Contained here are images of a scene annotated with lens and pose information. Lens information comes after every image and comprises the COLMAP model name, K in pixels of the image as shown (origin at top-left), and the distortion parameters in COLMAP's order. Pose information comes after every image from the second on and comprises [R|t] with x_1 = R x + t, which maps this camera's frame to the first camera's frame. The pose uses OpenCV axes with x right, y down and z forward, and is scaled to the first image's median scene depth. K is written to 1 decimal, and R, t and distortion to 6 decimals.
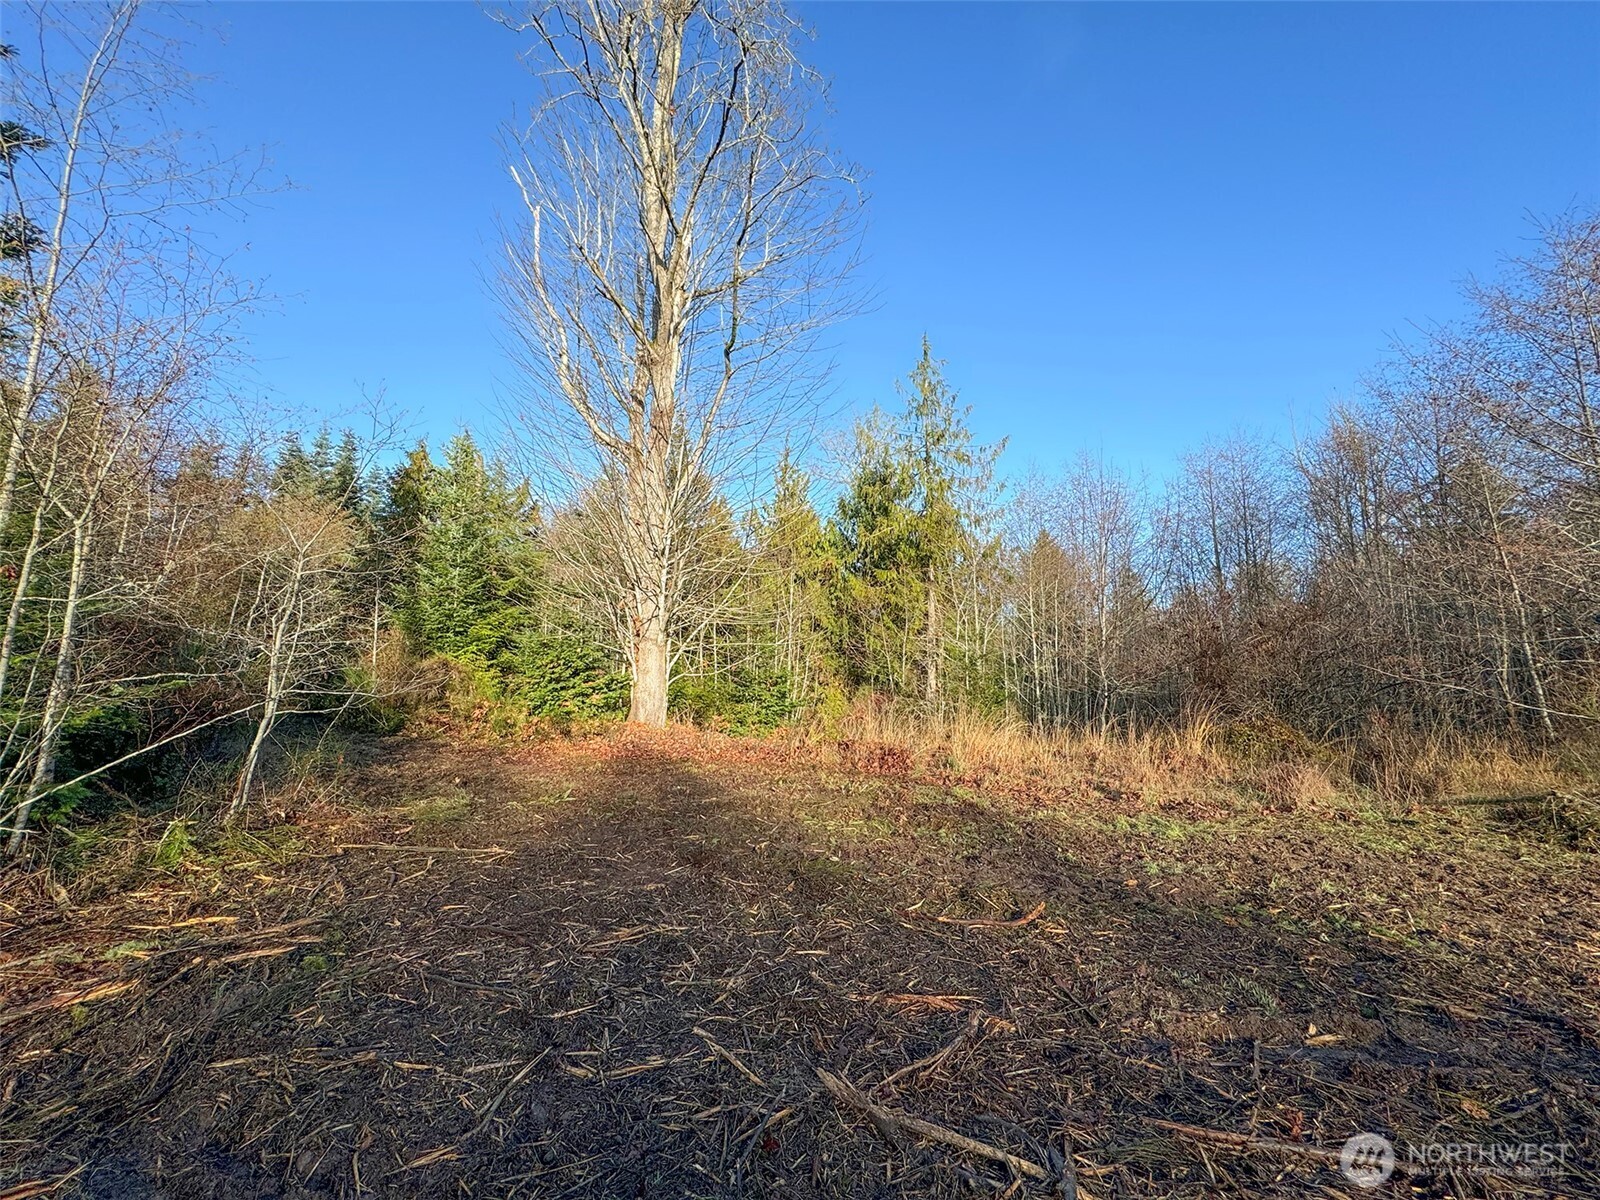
lens RADIAL K [[630.3, 0, 803.8], [0, 630.3, 602.8], [0, 0, 1]] dist [-0.003518, 0.000989]
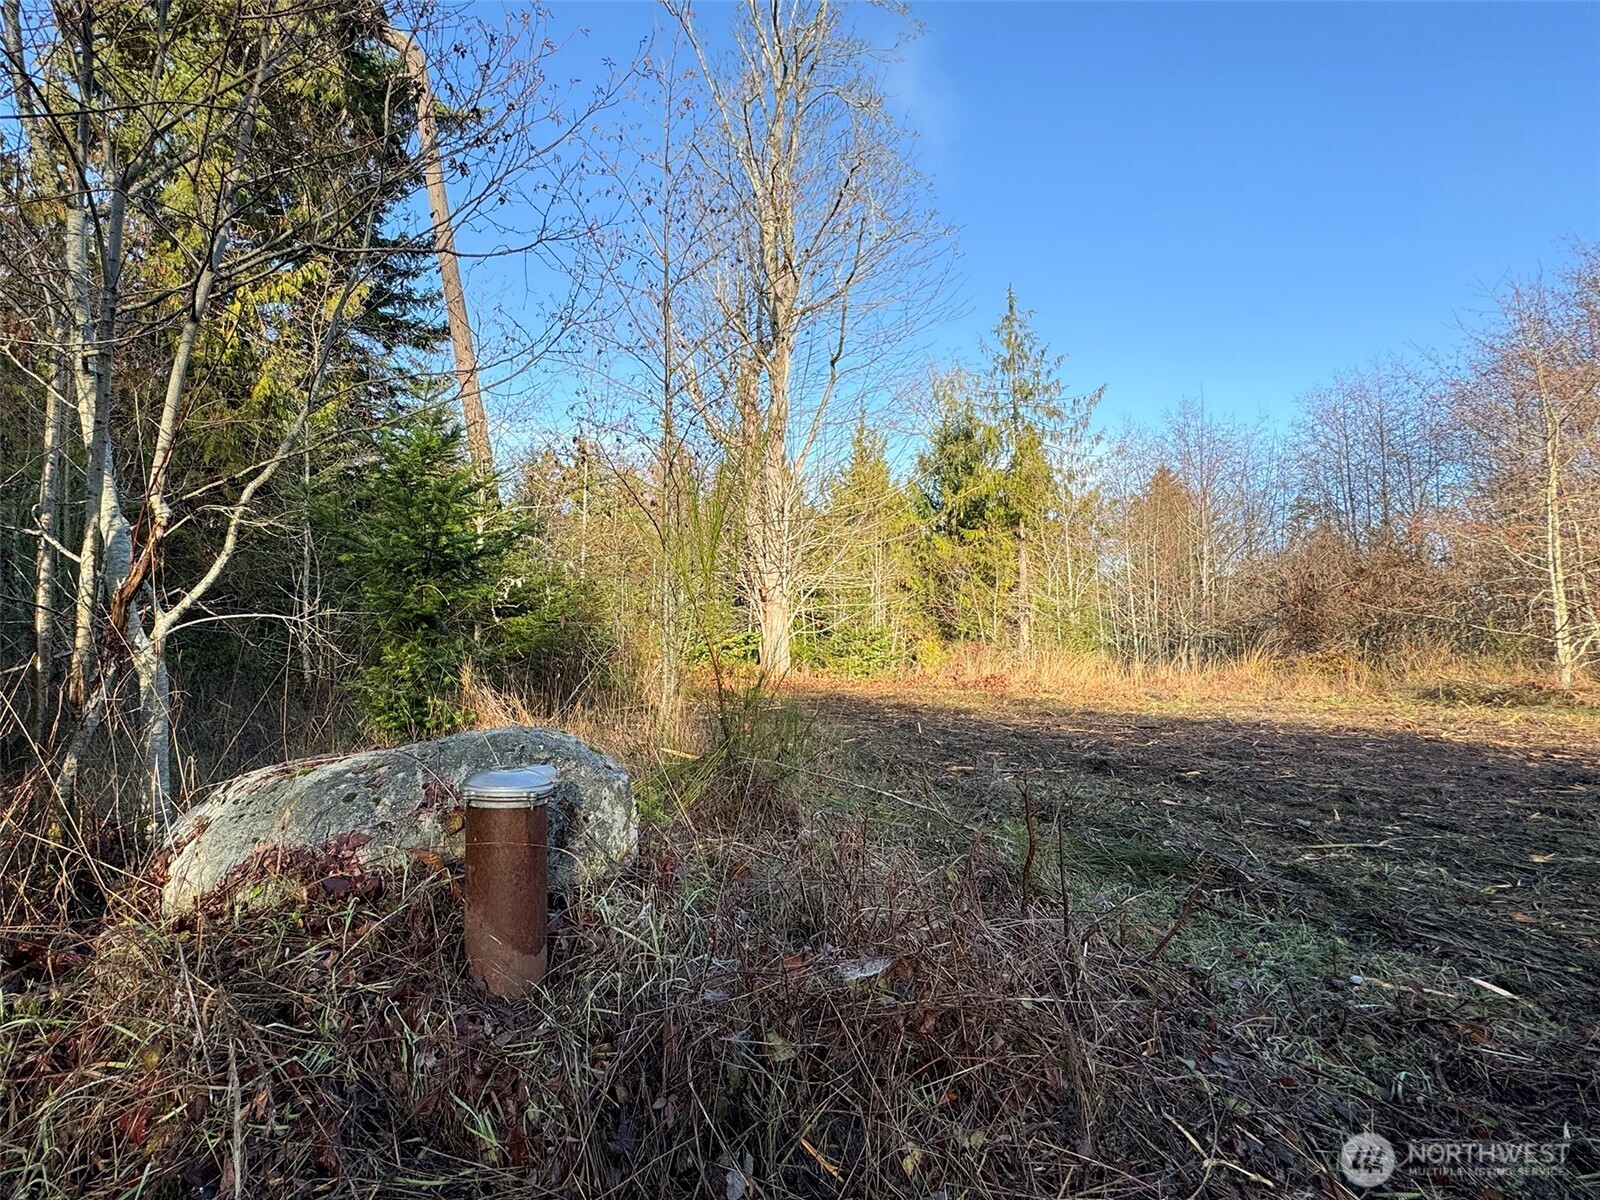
lens RADIAL K [[630.3, 0, 714.8], [0, 630.3, 604.5], [0, 0, 1]] dist [-0.003518, 0.000989]
pose [[0.966971, -0.029861, -0.253131, -0.020964], [0.045147, 0.997477, 0.054793, -0.005707], [0.250856, -0.064411, 0.965879, -0.102774]]
